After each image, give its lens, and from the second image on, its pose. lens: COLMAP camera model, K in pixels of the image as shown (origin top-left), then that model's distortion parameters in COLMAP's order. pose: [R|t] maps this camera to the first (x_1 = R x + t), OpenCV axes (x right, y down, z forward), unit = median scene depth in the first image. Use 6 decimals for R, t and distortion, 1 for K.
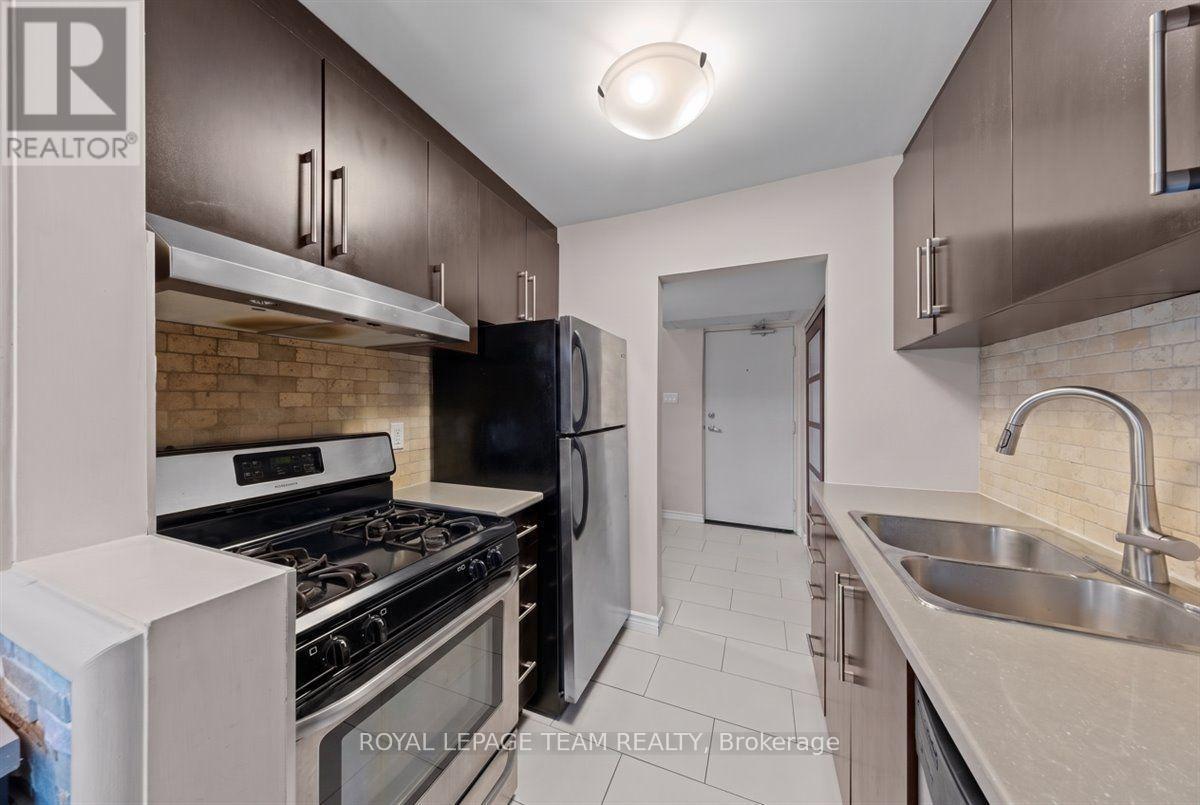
lens RADIAL K [[394.2, 0, 585.7], [0, 394.2, 399.3], [0, 0, 1]] dist [0.000237, -0.002736]
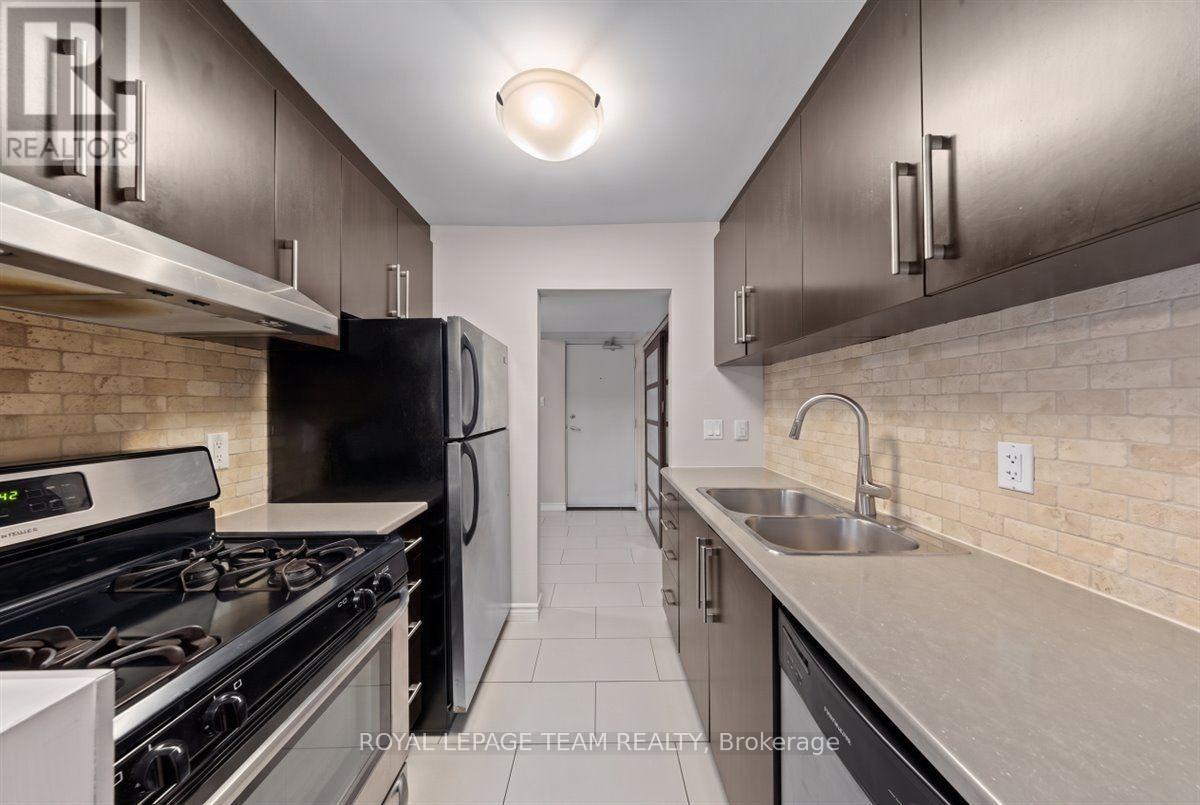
lens RADIAL K [[356.5, 0, 600.0], [0, 356.5, 402.5], [0, 0, 1]] dist [-0.006513, 0.000026]
pose [[0.911554, -0.001361, 0.411178, -0.088618], [0.001715, 0.999998, -0.000492, 0.000294], [-0.411177, 0.001154, 0.911555, 0.055908]]
